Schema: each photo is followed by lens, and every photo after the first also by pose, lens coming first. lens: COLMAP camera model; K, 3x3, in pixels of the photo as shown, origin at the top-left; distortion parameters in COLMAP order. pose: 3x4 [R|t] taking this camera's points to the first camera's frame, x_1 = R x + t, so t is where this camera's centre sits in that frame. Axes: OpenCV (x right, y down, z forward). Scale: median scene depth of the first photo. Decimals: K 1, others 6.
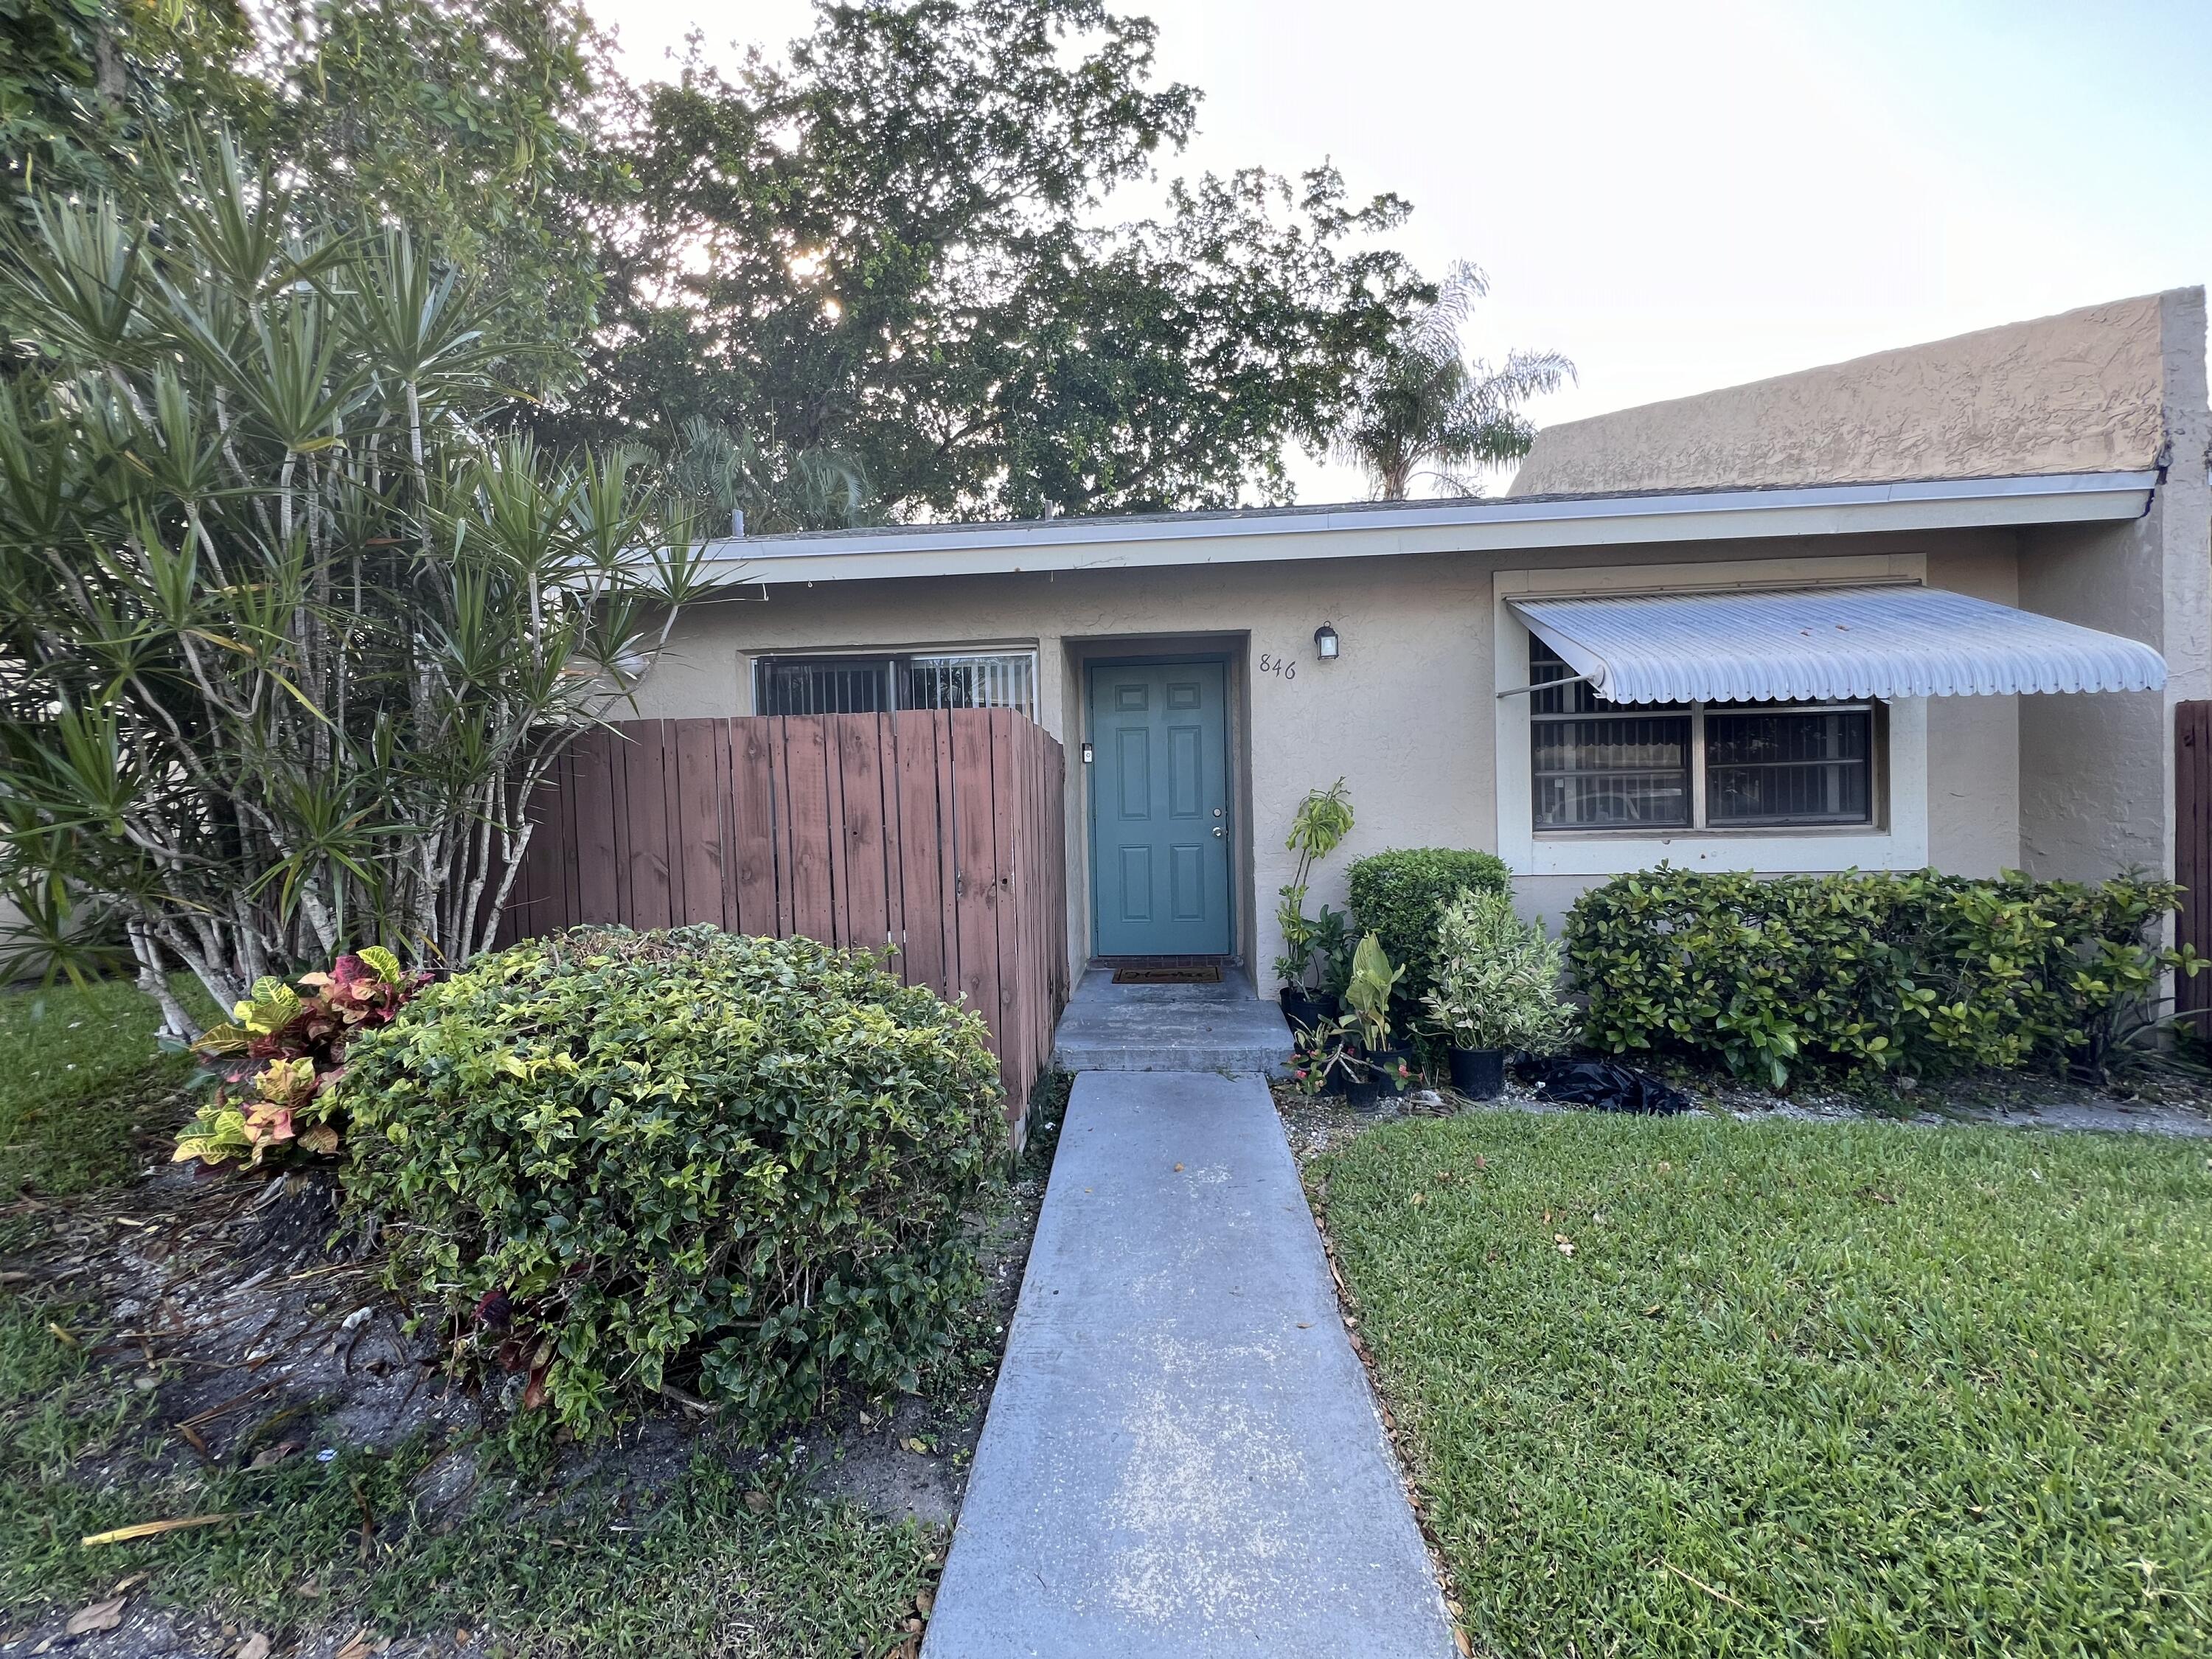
lens RADIAL K [[885.0, 0, 1101.9], [0, 885.0, 822.6], [0, 0, 1]] dist [-0.001442, 0.001139]
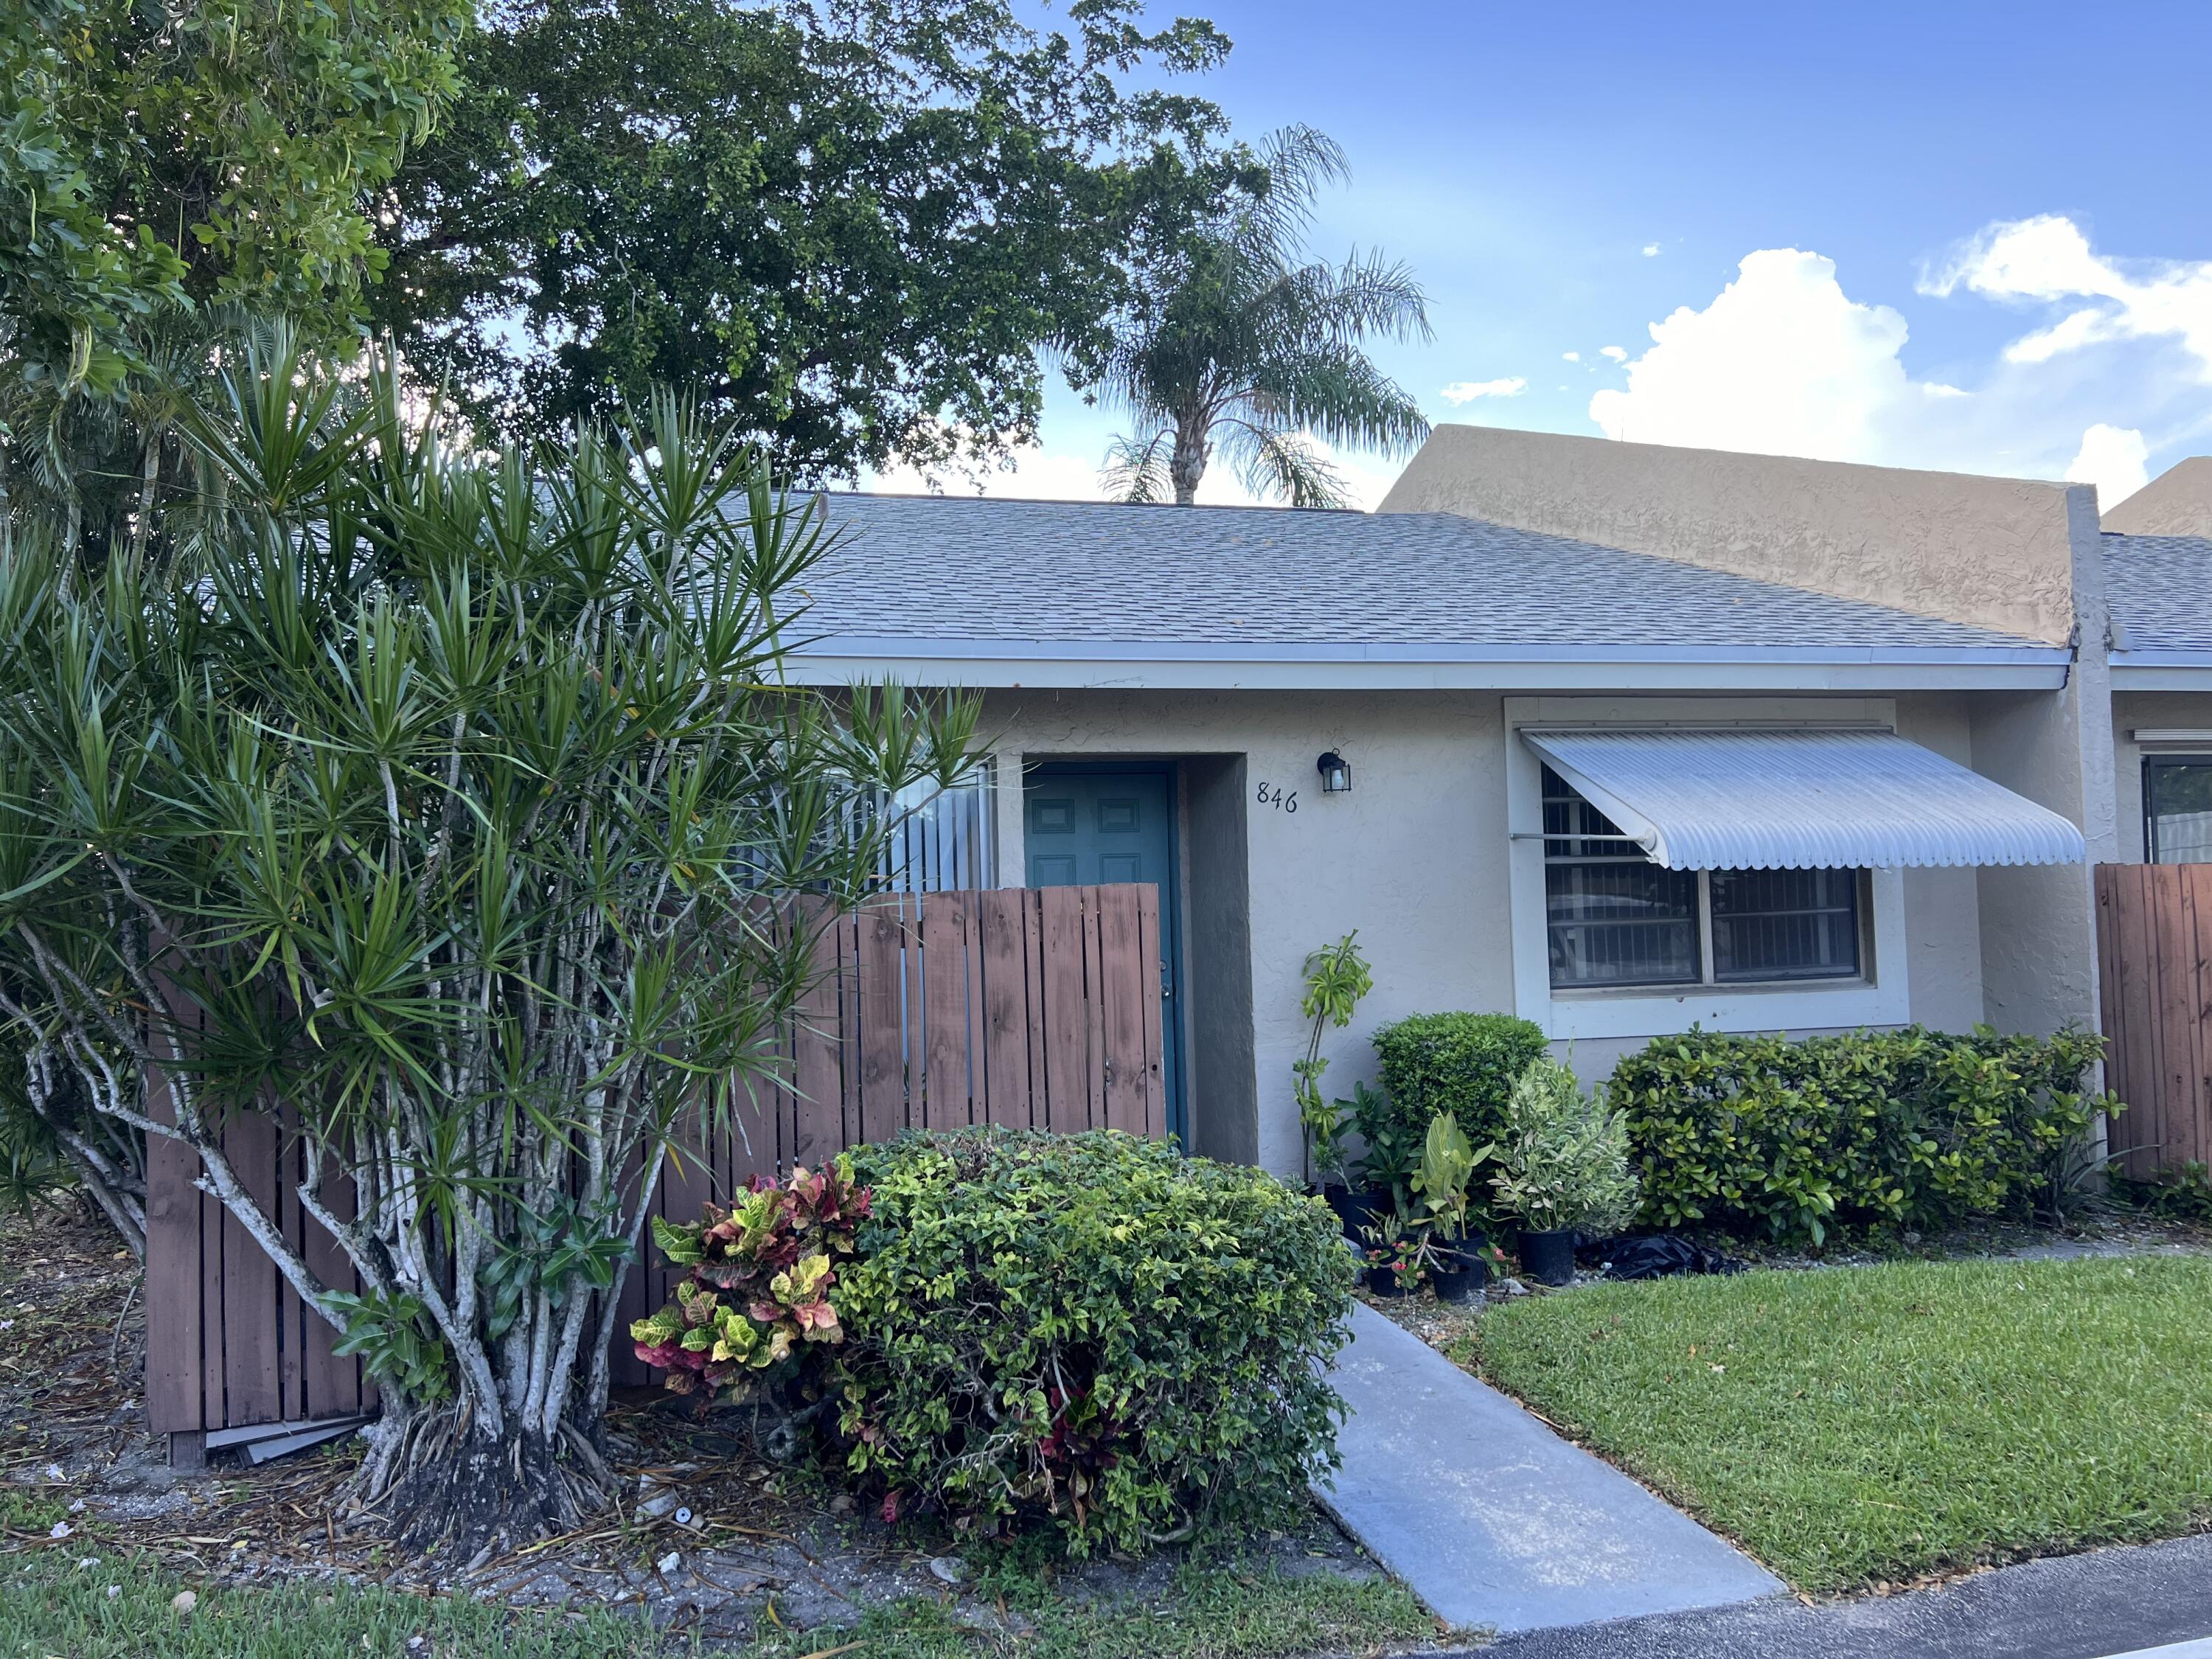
lens RADIAL K [[1685.9, 0, 1094.0], [0, 1685.9, 825.2], [0, 0, 1]] dist [0.059902, -0.053490]
pose [[0.942340, 0.012263, 0.334431, -0.642923], [0.009595, 0.997928, -0.063628, -0.064718], [-0.334518, 0.063168, 0.940270, -0.564278]]
